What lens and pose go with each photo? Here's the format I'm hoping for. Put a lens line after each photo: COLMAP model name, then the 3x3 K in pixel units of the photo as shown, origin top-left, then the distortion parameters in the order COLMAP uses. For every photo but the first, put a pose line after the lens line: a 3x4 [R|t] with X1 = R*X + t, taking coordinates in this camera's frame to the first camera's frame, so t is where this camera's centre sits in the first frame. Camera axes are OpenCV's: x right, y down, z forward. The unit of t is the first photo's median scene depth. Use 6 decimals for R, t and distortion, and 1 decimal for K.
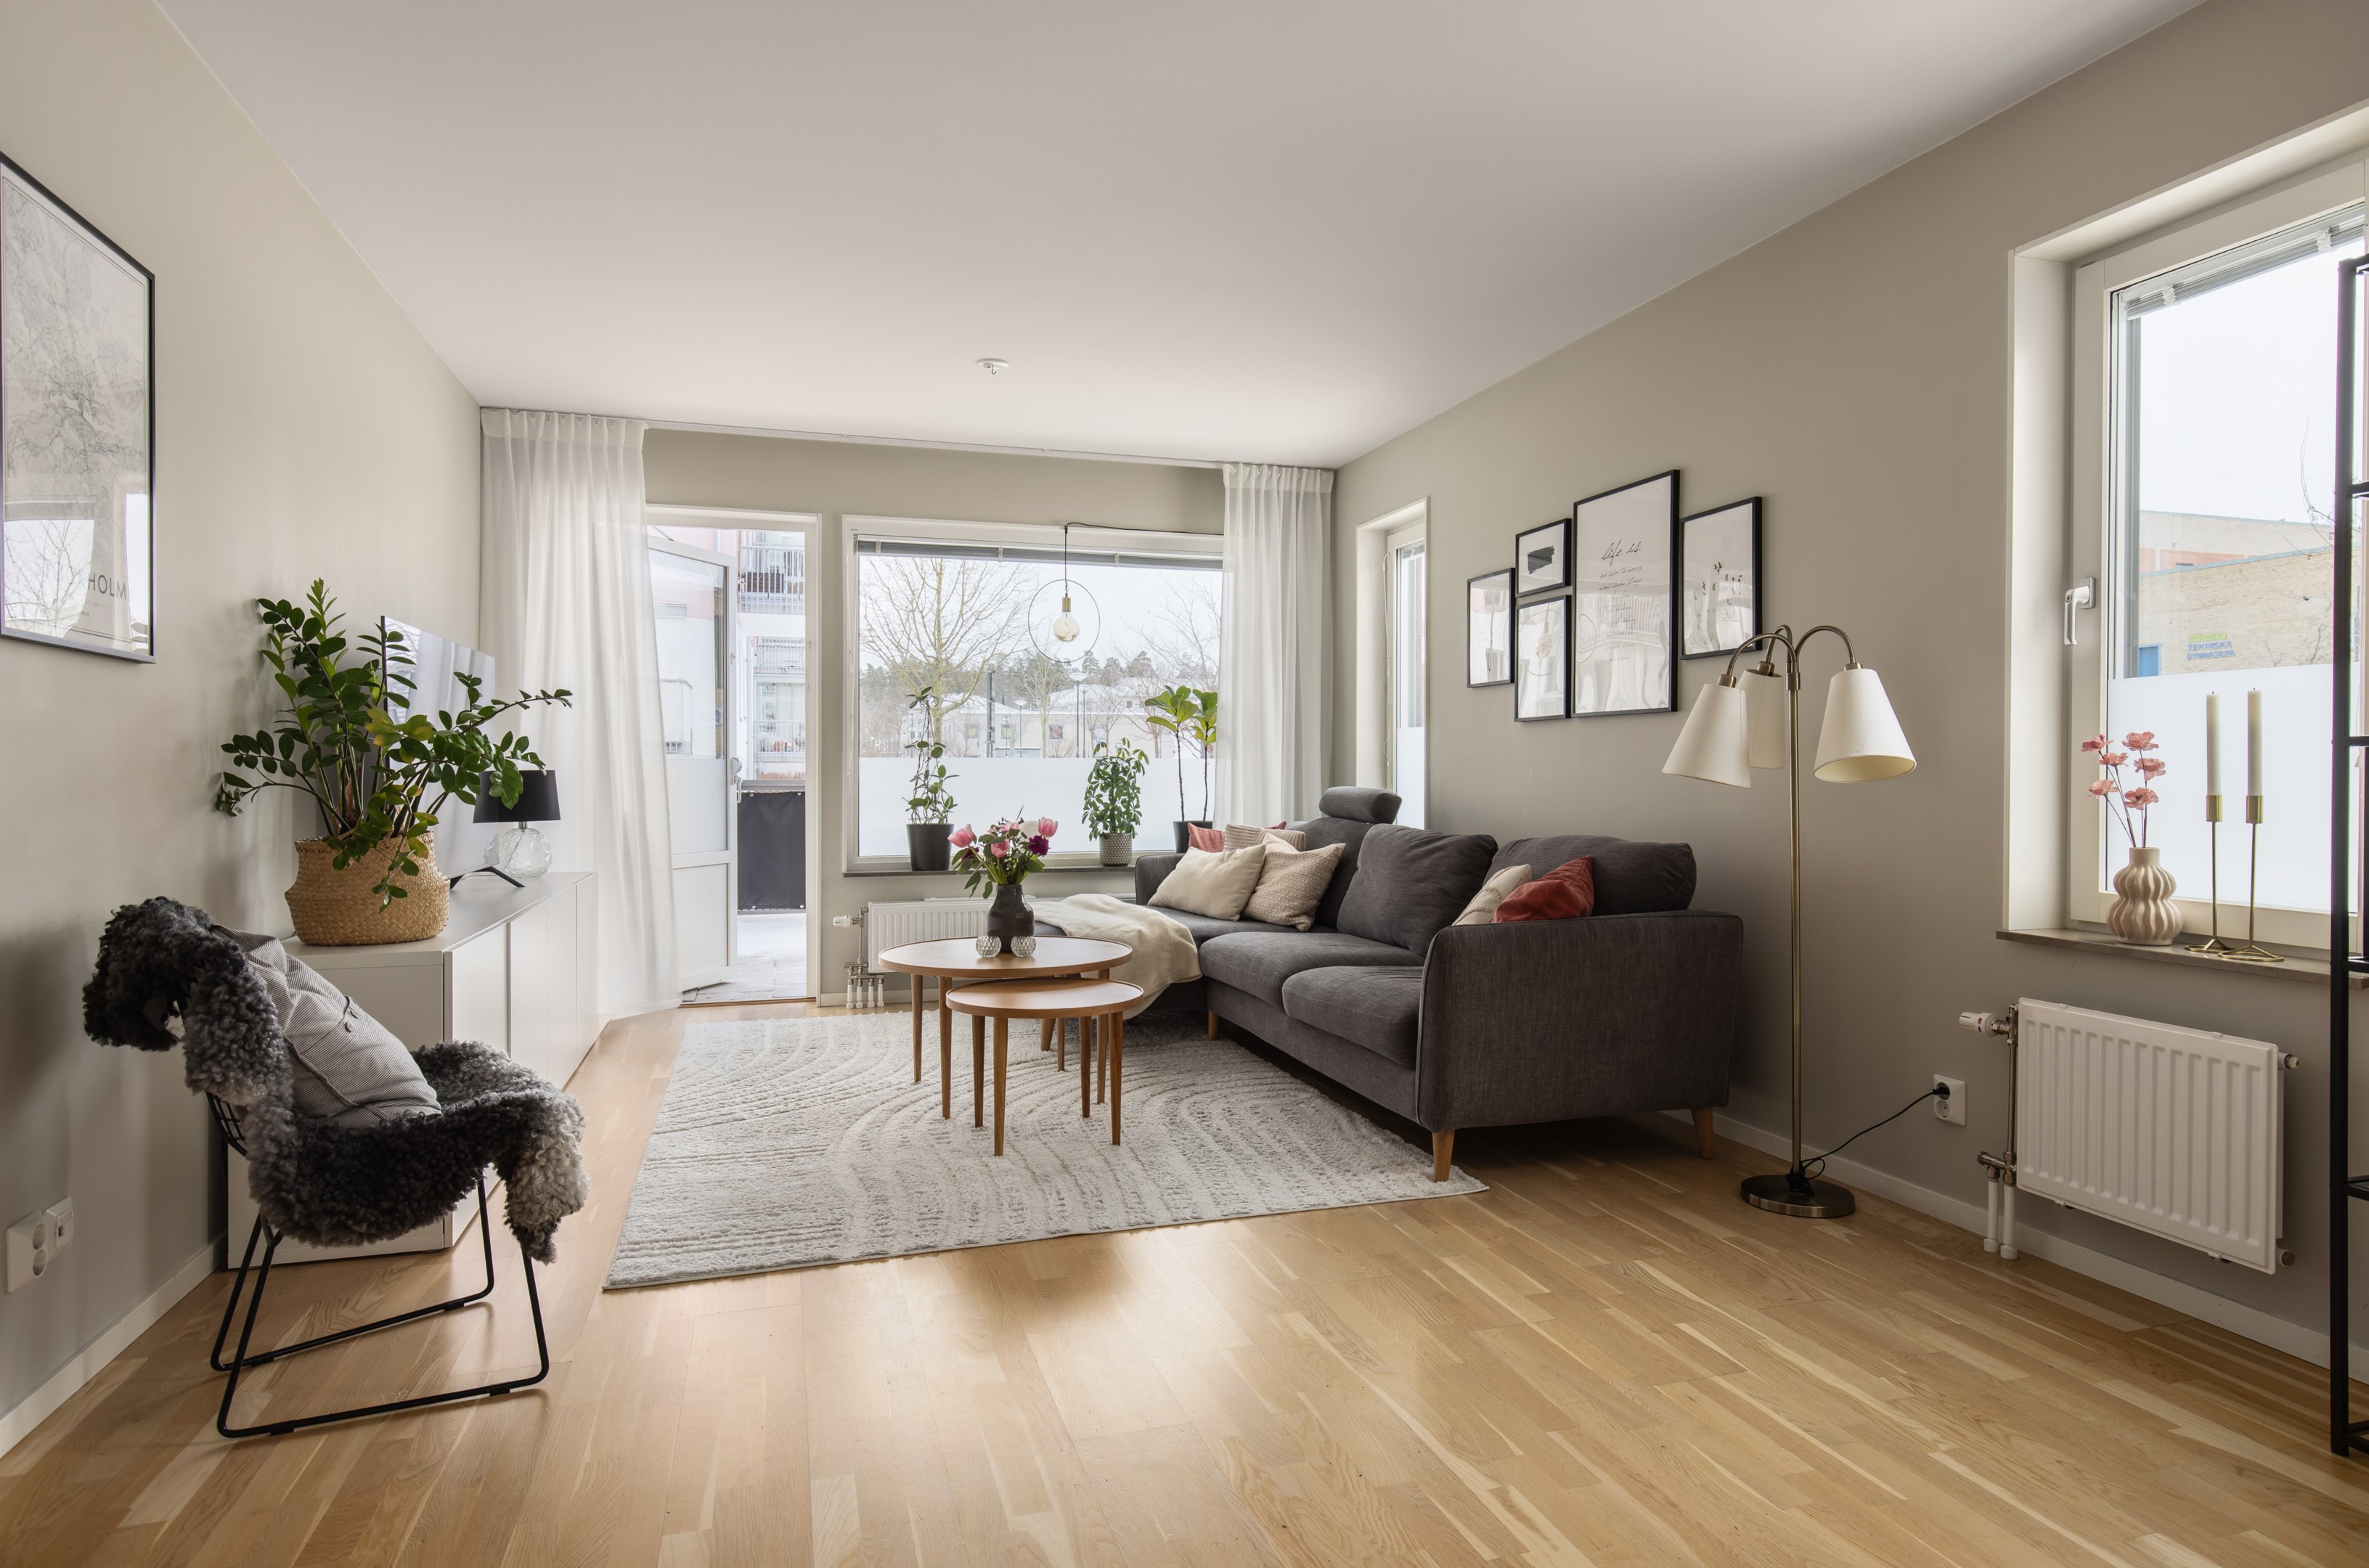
lens RADIAL K [[1324.0, 0, 1184.9], [0, 1324.0, 782.2], [0, 0, 1]] dist [0.009371, -0.001304]
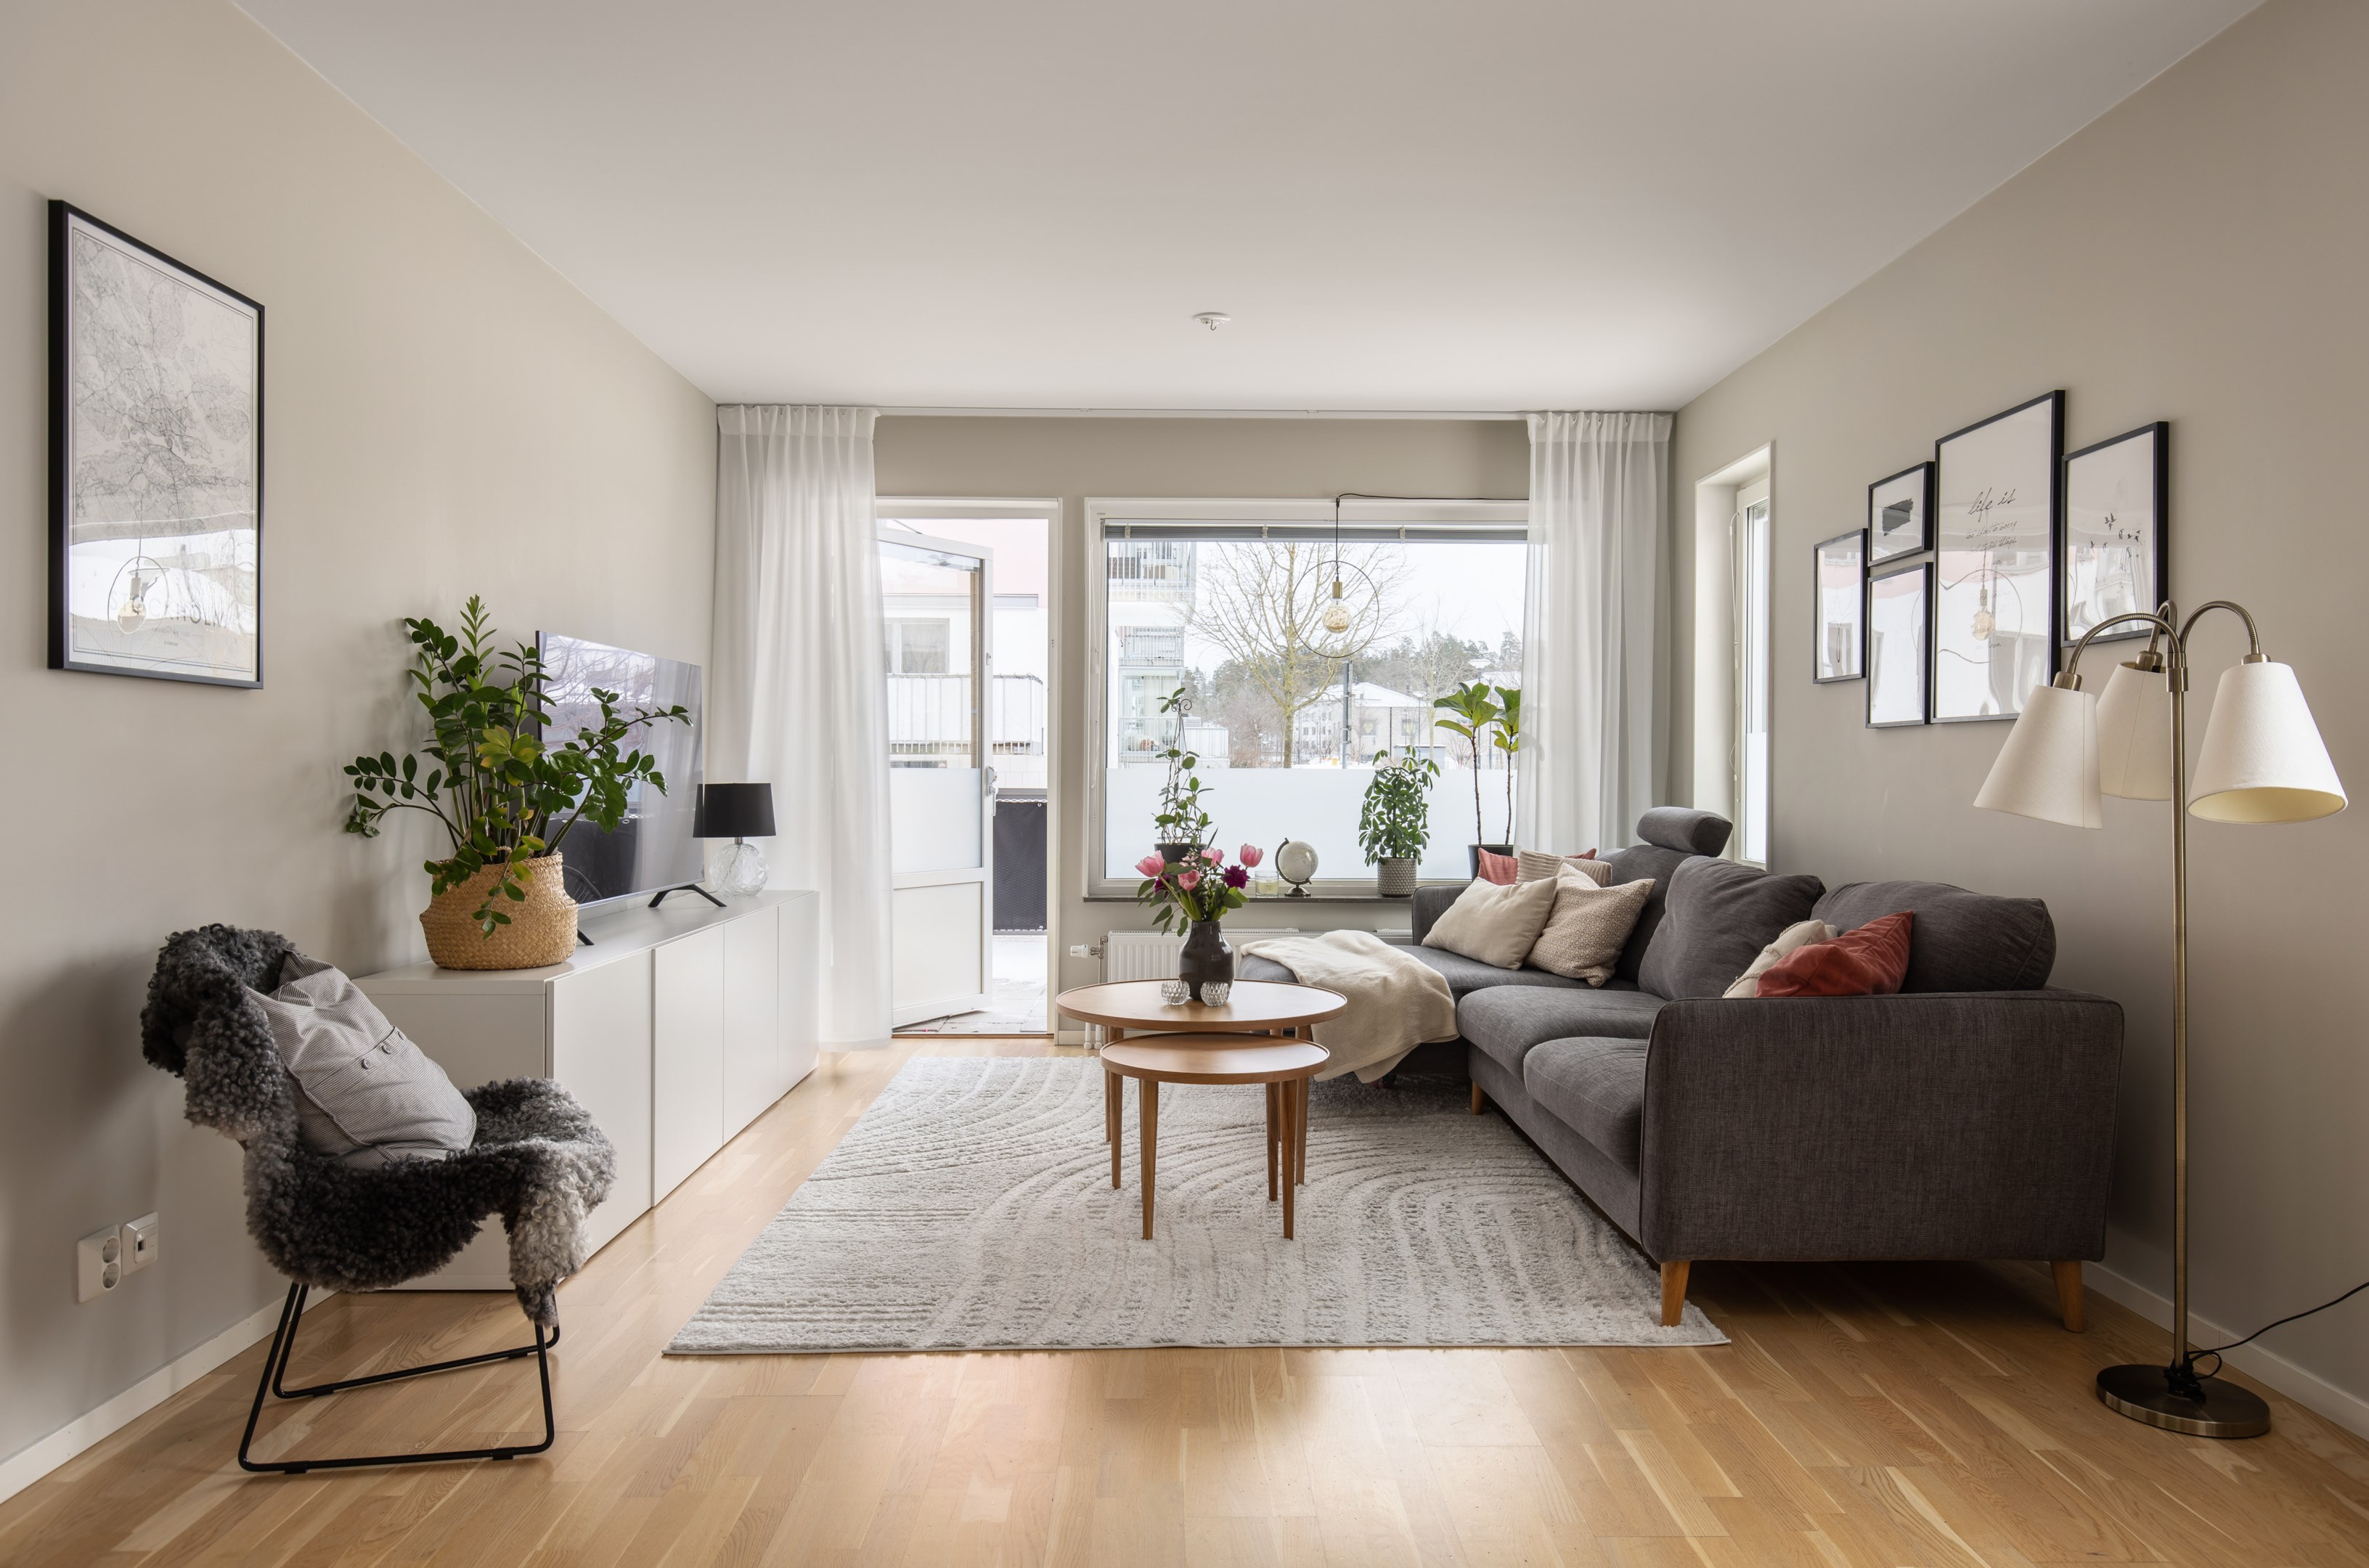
lens RADIAL K [[1512.1, 0, 1187.8], [0, 1512.1, 781.8], [0, 0, 1]] dist [0.006594, 0.001127]
pose [[0.960621, 0.005722, -0.277801, 0.164731], [-0.006181, 0.999981, -0.000778, -0.016231], [0.277792, 0.002464, 0.960638, 0.063423]]
